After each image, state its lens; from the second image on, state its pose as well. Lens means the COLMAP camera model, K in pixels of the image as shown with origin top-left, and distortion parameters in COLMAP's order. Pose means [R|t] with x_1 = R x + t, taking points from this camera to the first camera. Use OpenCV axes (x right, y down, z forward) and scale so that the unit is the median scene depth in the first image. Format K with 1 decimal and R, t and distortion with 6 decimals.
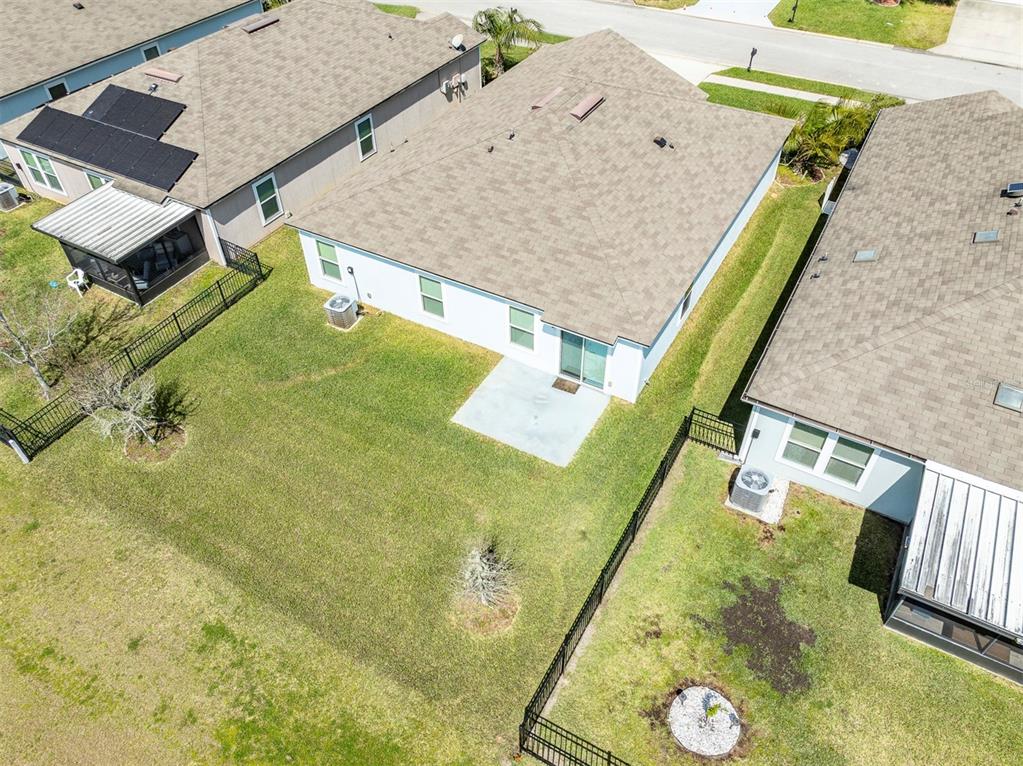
lens RADIAL K [[733.7, 0, 517.7], [0, 733.7, 380.7], [0, 0, 1]] dist [-0.030368, 0.017813]
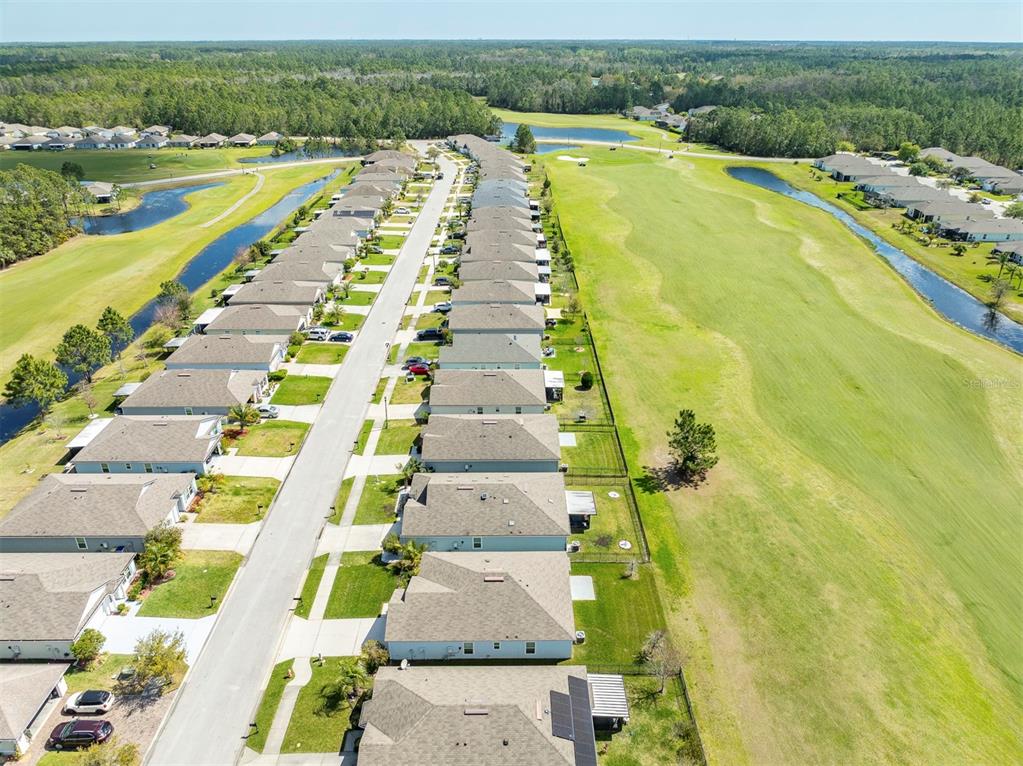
lens RADIAL K [[718.8, 0, 513.9], [0, 718.8, 381.1], [0, 0, 1]] dist [-0.022433, 0.007004]
pose [[-0.500596, -0.366221, 0.784402, -2.212398], [0.599931, 0.506472, 0.619330, -2.850940], [-0.624089, 0.780620, -0.033830, 0.503045]]
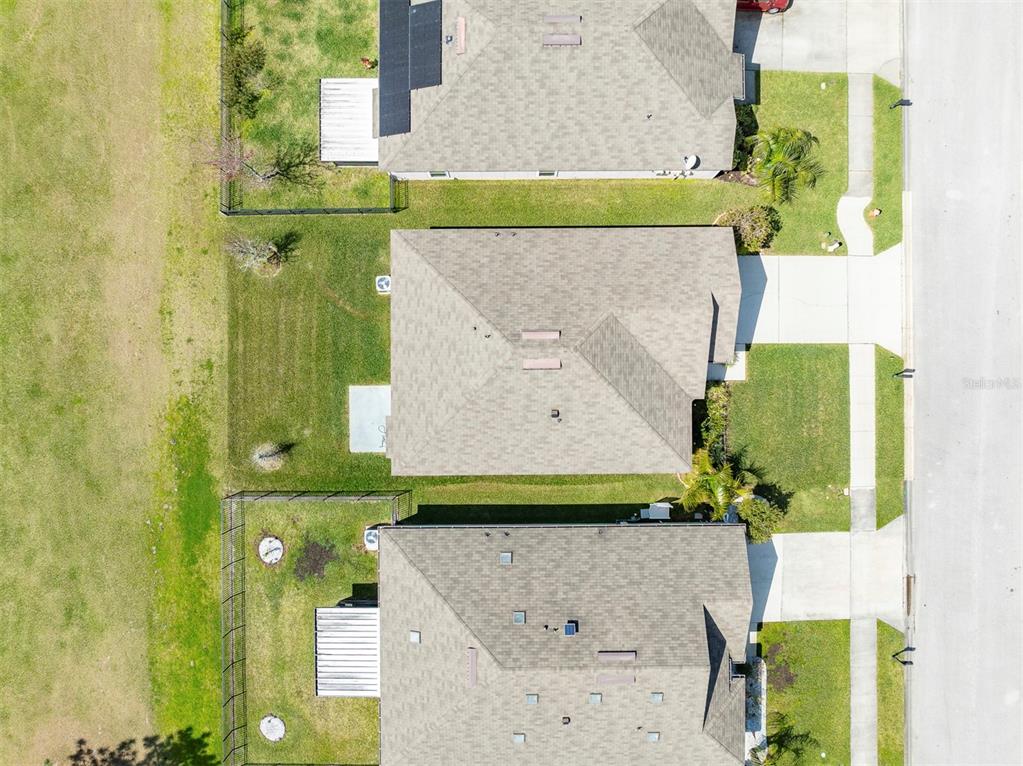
lens RADIAL K [[728.5, 0, 518.1], [0, 728.5, 381.1], [0, 0, 1]] dist [-0.028366, 0.014423]
pose [[0.498763, 0.866630, 0.013733, 0.089859], [-0.602730, 0.335410, 0.724028, -1.556710], [0.622858, -0.369395, 0.689634, -0.045079]]
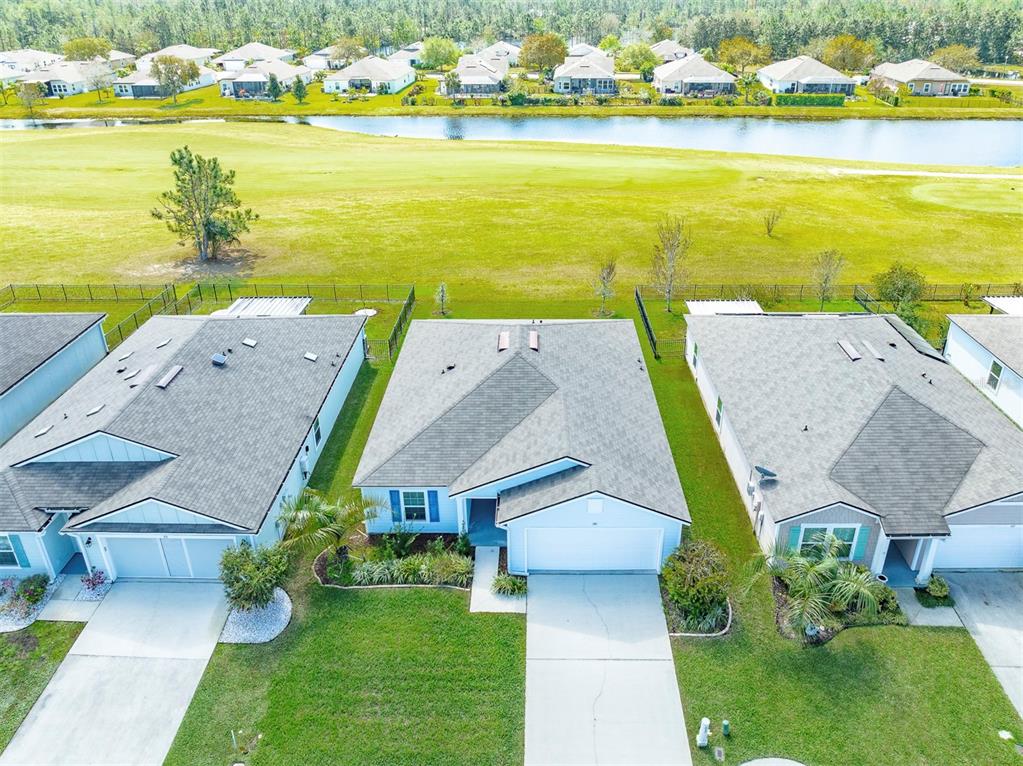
lens RADIAL K [[735.0, 0, 527.7], [0, 735.0, 329.2], [0, 0, 1]] dist [-0.019828, 0.002873]
pose [[-0.874996, 0.222019, -0.430220, 0.737936], [-0.319913, 0.401826, 0.858016, -1.814257], [0.363370, 0.888394, -0.280569, 1.565449]]
